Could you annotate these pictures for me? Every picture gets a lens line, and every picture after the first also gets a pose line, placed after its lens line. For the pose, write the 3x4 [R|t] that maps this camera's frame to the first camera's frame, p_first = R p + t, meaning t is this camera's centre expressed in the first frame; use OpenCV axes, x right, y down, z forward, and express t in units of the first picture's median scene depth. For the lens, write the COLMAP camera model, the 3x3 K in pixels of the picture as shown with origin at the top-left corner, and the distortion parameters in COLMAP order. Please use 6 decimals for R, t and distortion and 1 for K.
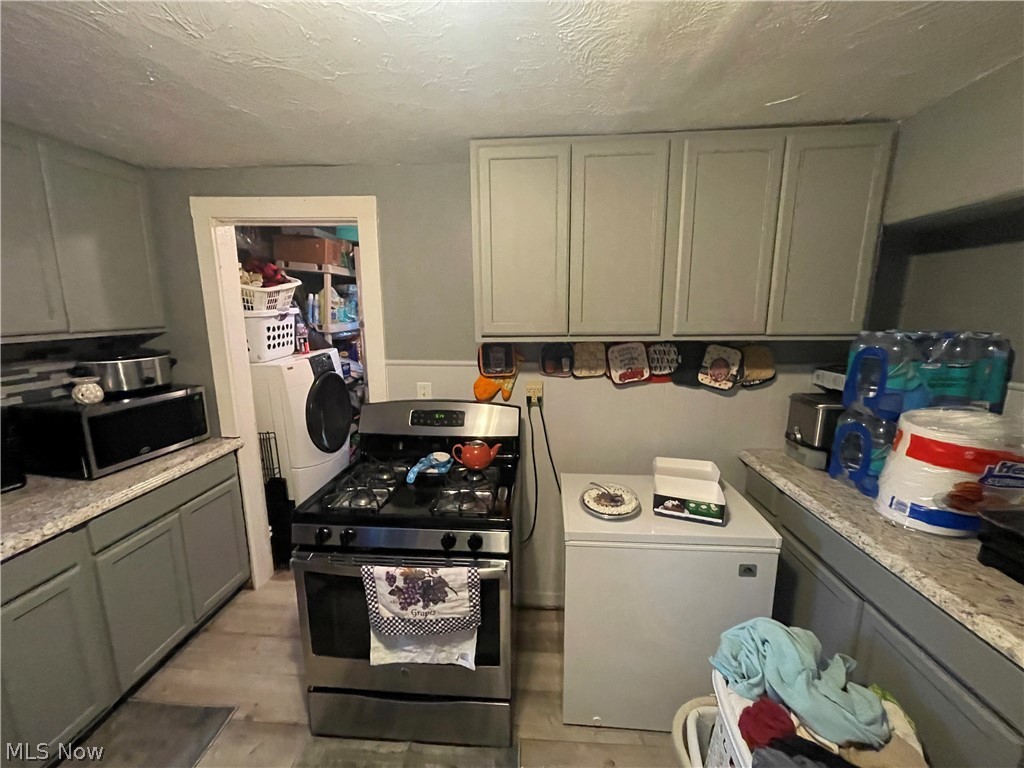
lens RADIAL K [[411.7, 0, 507.5], [0, 411.7, 386.4], [0, 0, 1]] dist [-0.003005, -0.000558]
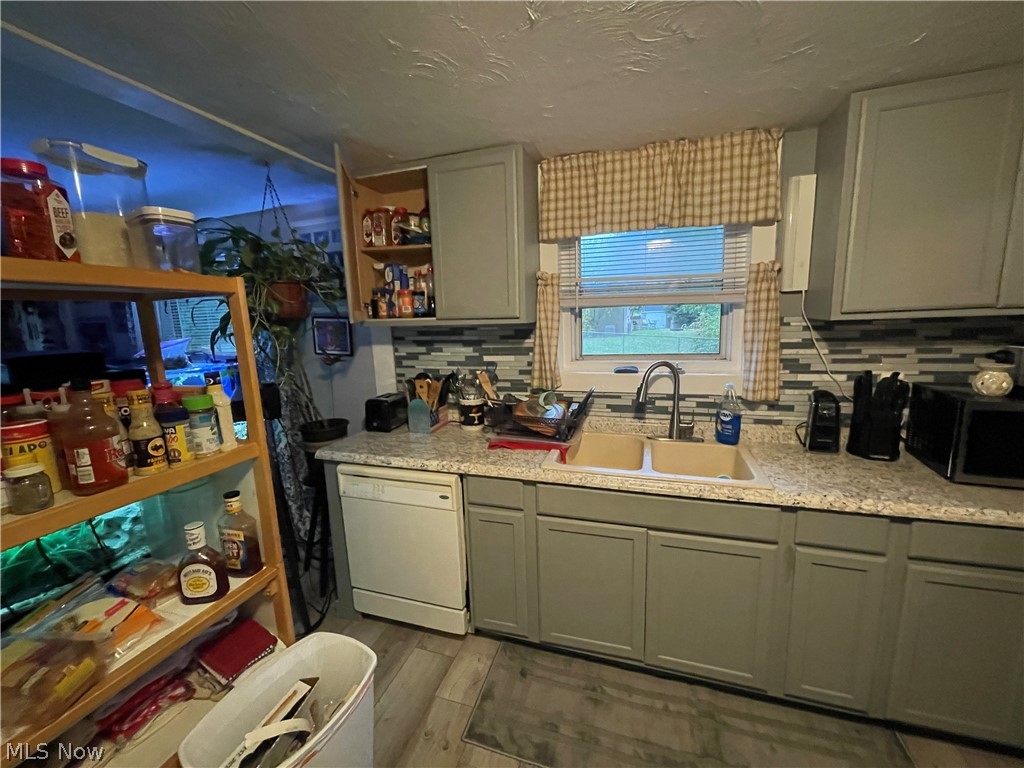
lens RADIAL K [[411.7, 0, 507.5], [0, 411.7, 386.4], [0, 0, 1]] dist [-0.003005, -0.000558]
pose [[-0.248164, 0.163428, -0.954833, -0.012354], [-0.149054, 0.967487, 0.204333, 0.001906], [0.957182, 0.193030, -0.215735, 0.281335]]
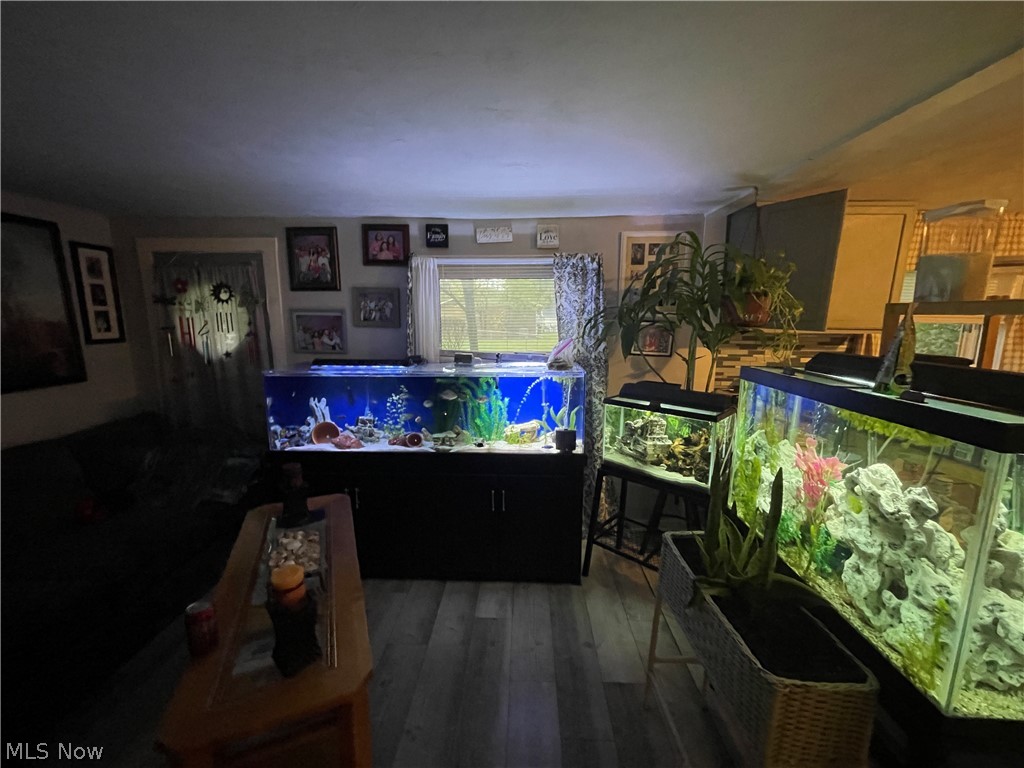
lens RADIAL K [[411.7, 0, 507.5], [0, 411.7, 386.4], [0, 0, 1]] dist [-0.003005, -0.000558]
pose [[0.033411, 0.161622, -0.986287, 0.354675], [-0.190547, 0.969767, 0.152460, 0.299190], [0.981109, 0.182840, 0.063197, -1.490458]]
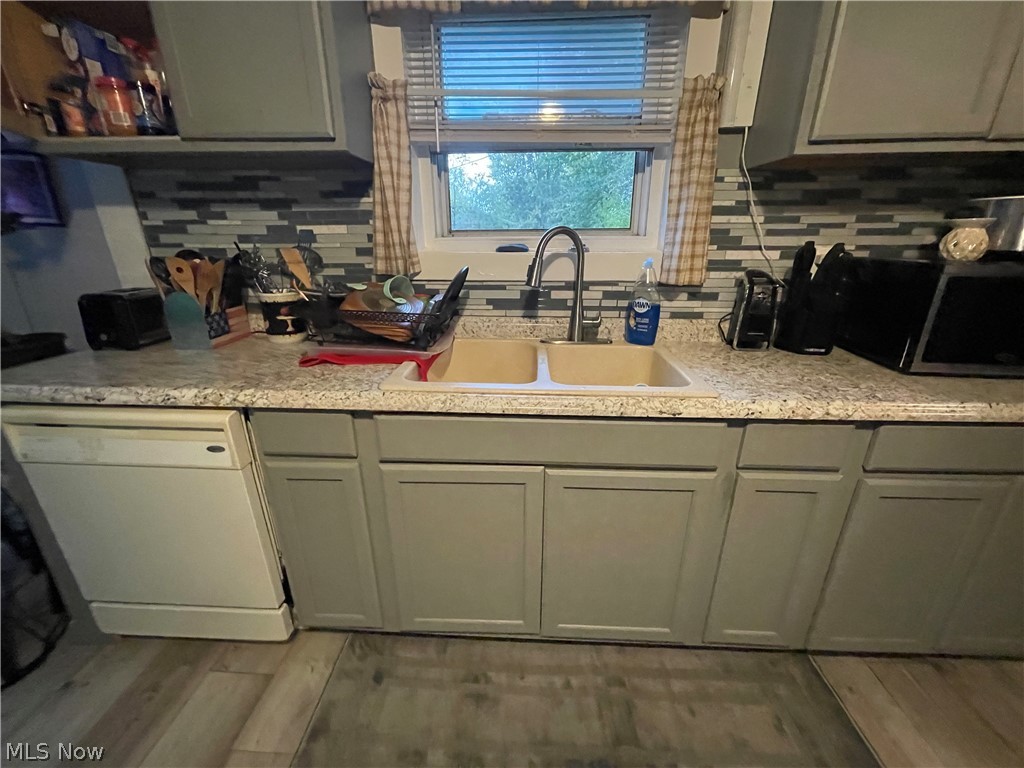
lens RADIAL K [[411.7, 0, 507.5], [0, 411.7, 386.4], [0, 0, 1]] dist [-0.003005, -0.000558]
pose [[0.016619, 0.327956, -0.944547, -0.398501], [-0.184033, 0.929541, 0.319508, 0.161438], [0.982779, 0.168518, 0.075803, 0.323070]]
